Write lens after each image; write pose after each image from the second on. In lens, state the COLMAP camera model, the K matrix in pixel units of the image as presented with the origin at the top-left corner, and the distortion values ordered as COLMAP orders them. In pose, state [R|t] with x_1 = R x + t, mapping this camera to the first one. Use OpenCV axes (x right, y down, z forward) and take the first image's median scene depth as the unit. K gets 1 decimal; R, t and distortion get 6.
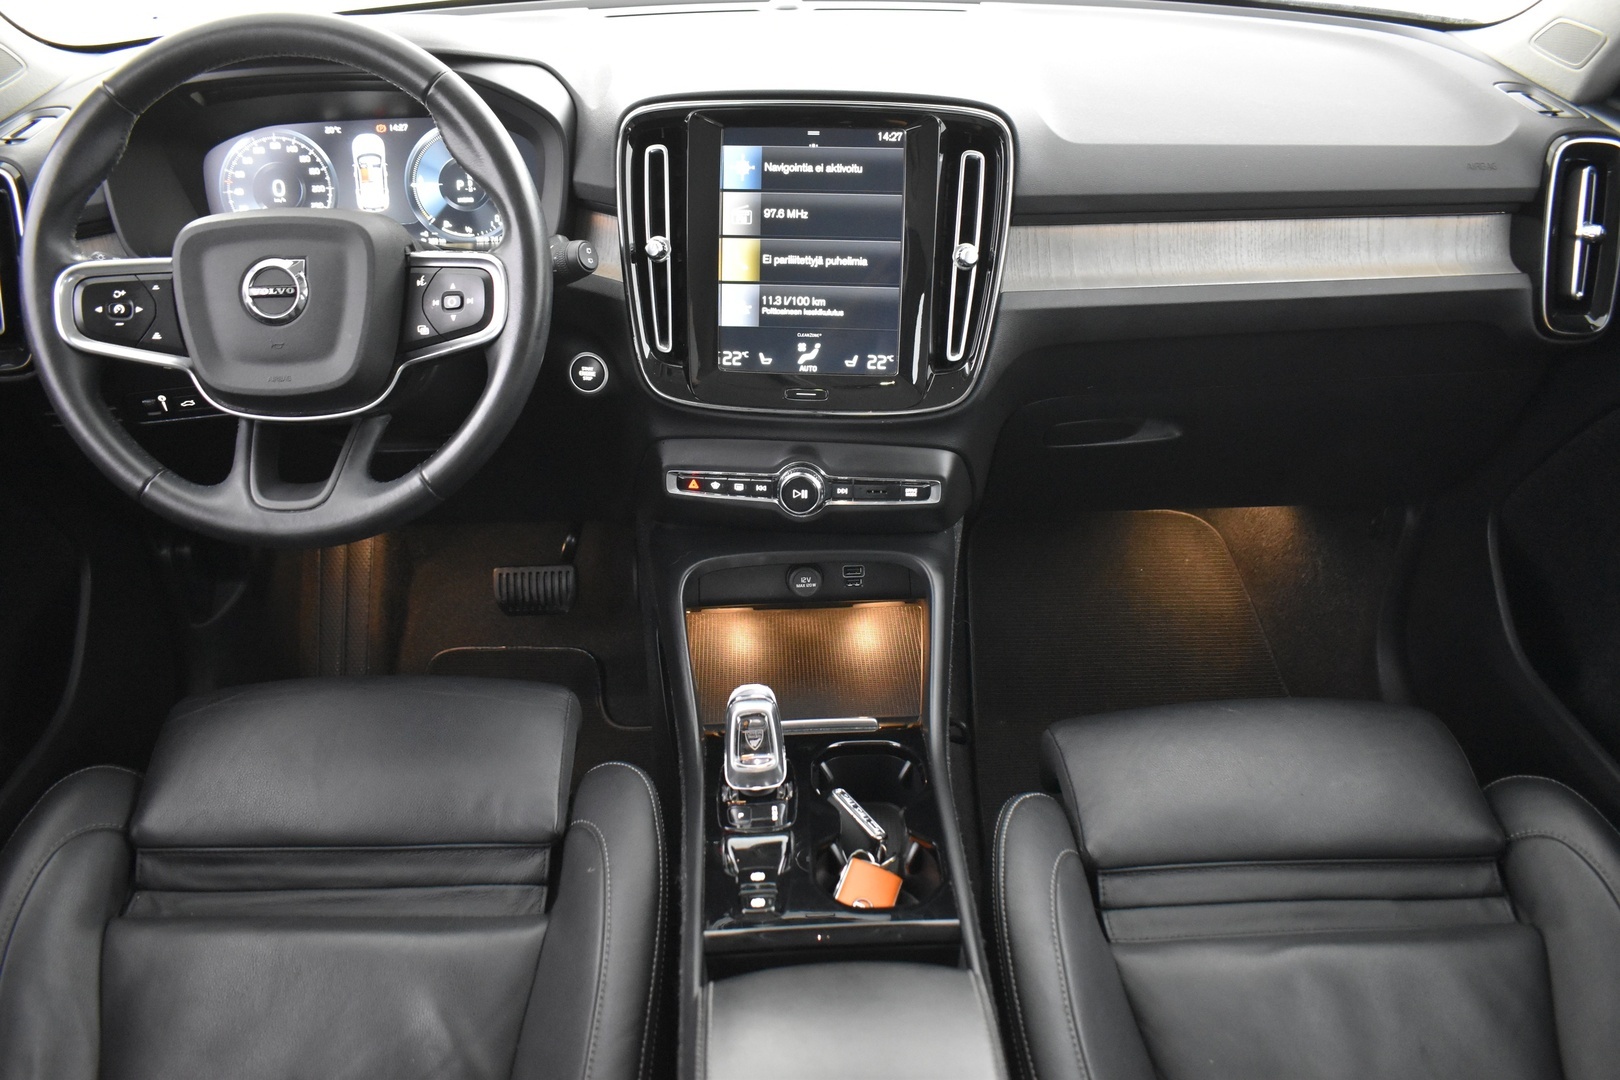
lens RADIAL K [[1288.8, 0, 810.0], [0, 1288.8, 540.0], [0, 0, 1]] dist [-0.097645, 0.029712]
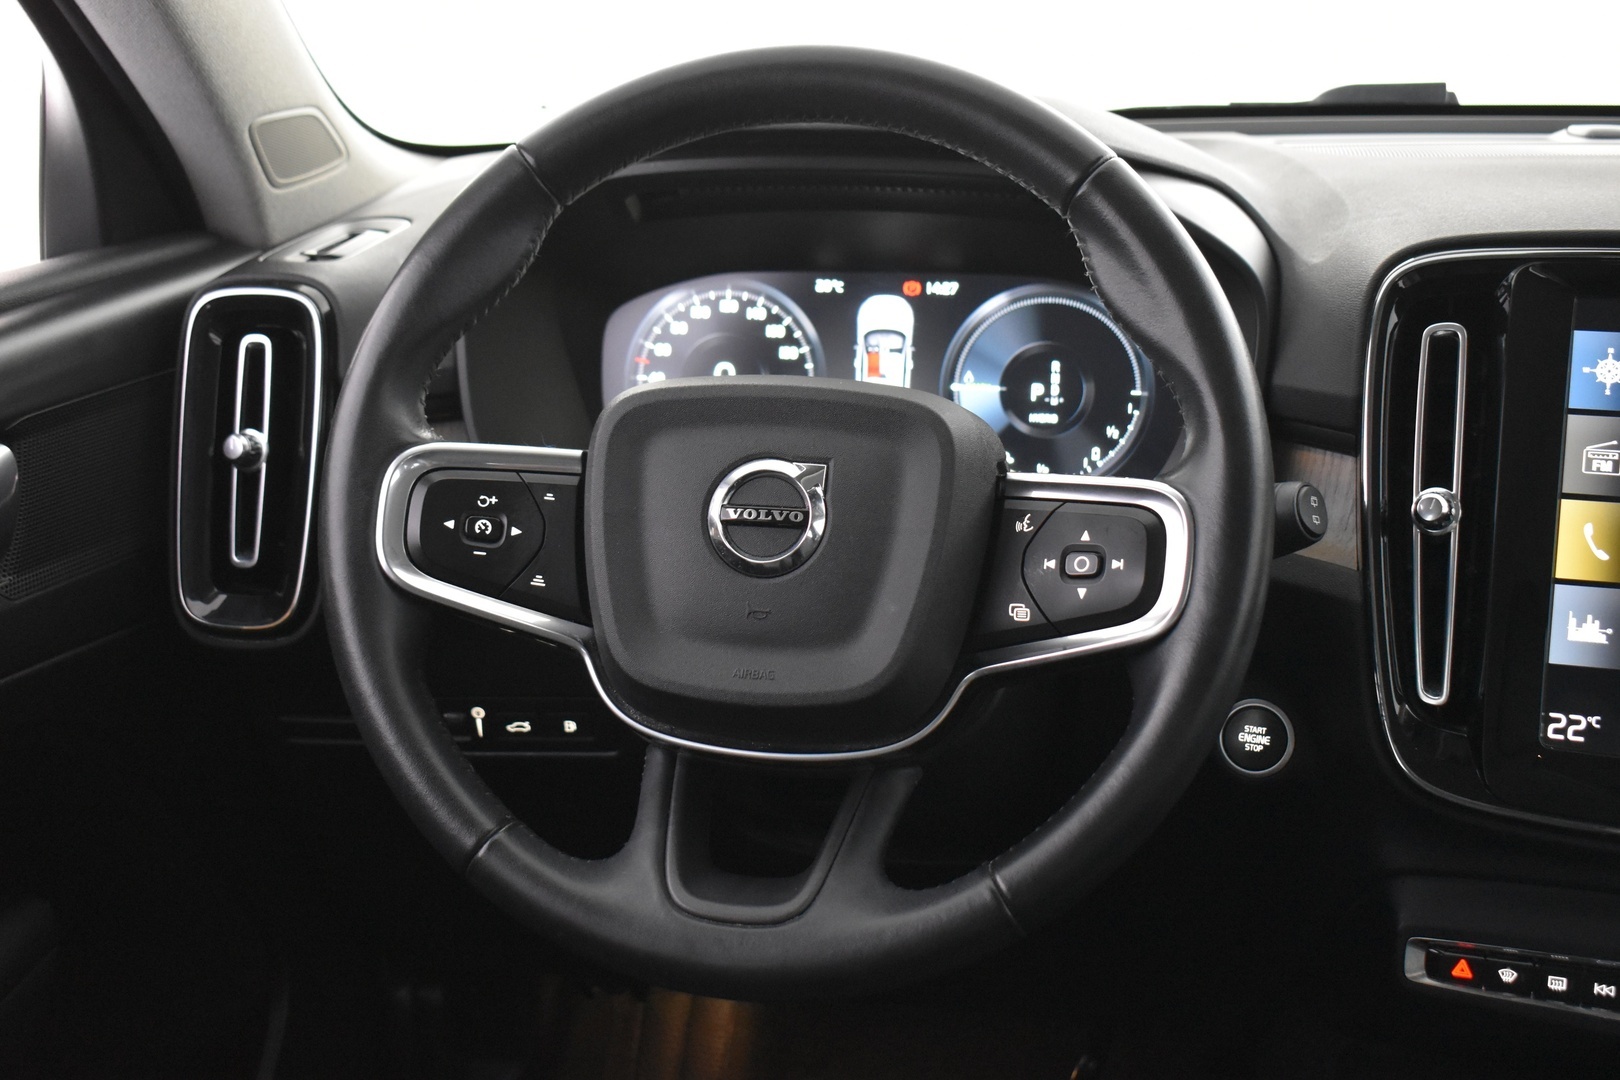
lens RADIAL K [[2066.1, 0, 810.0], [0, 2066.1, 540.0], [0, 0, 1]] dist [-0.011552, -0.009915]
pose [[0.970317, 0.062259, -0.233684, -0.176283], [-0.122023, 0.960312, -0.250821, 0.033154], [0.208793, 0.271891, 0.939404, 0.145914]]
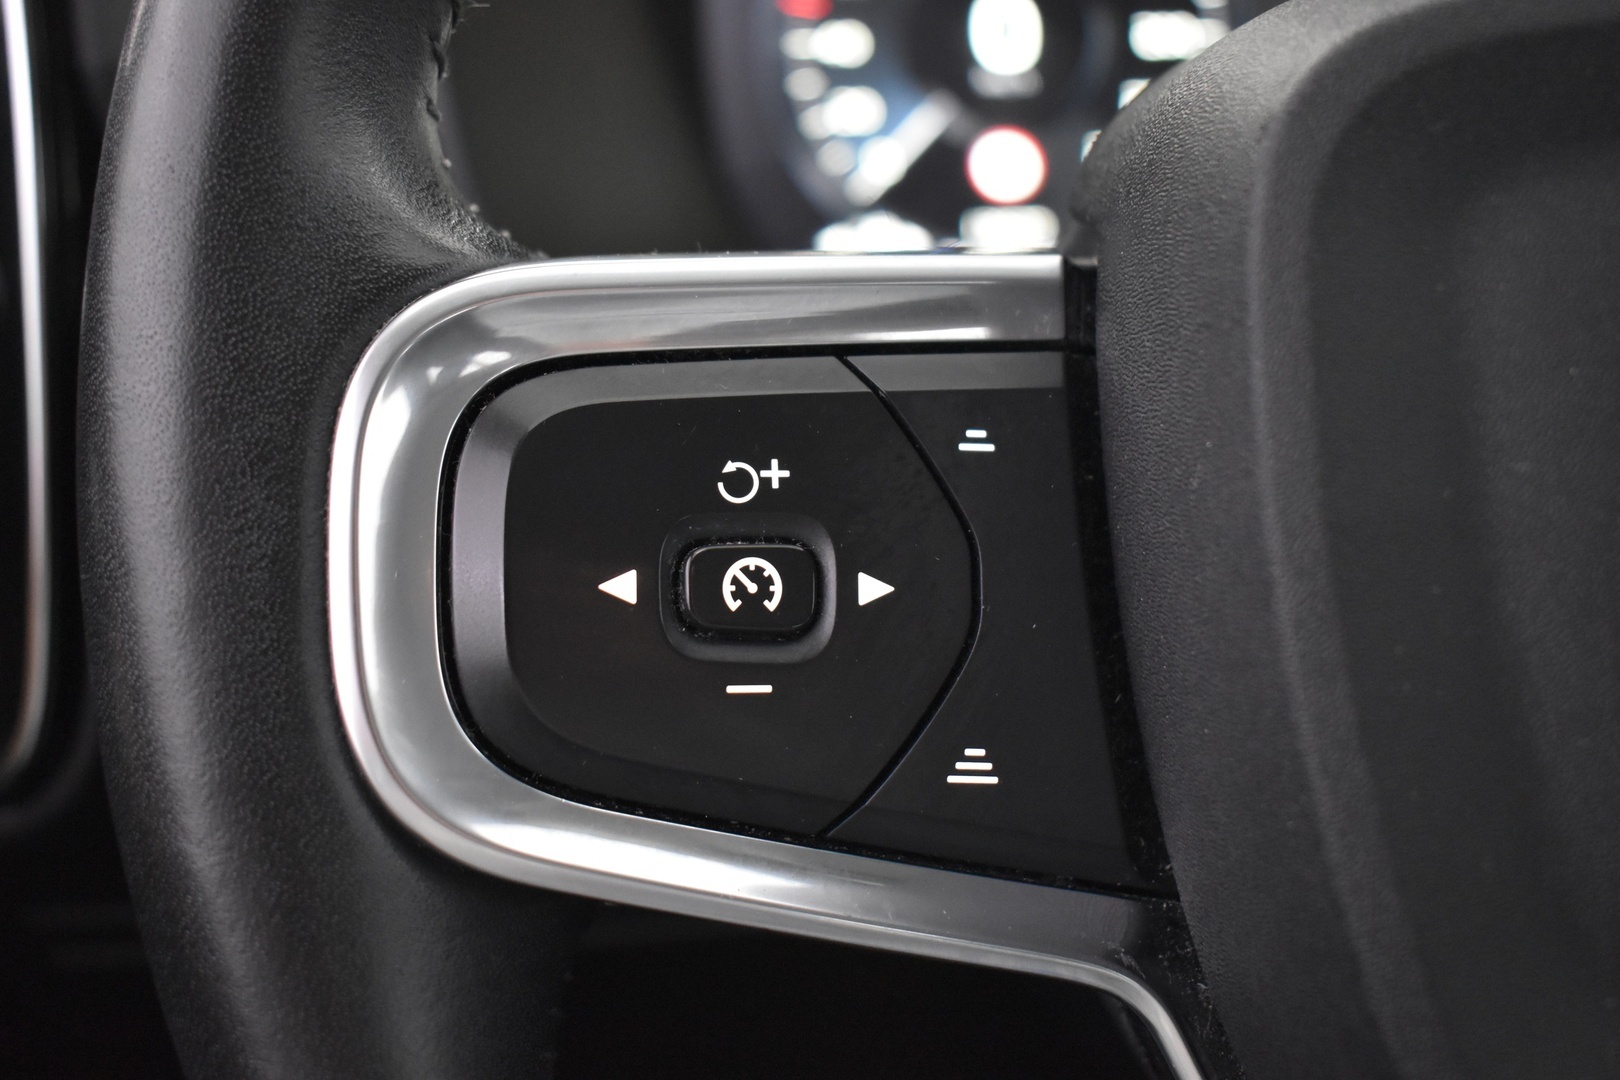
lens RADIAL K [[2066.1, 0, 810.0], [0, 2066.1, 540.0], [0, 0, 1]] dist [-0.011552, -0.009915]
pose [[0.990661, 0.001779, -0.136336, -0.470990], [-0.023583, 0.987081, -0.158480, -0.139738], [0.134293, 0.160215, 0.977904, 0.704825]]
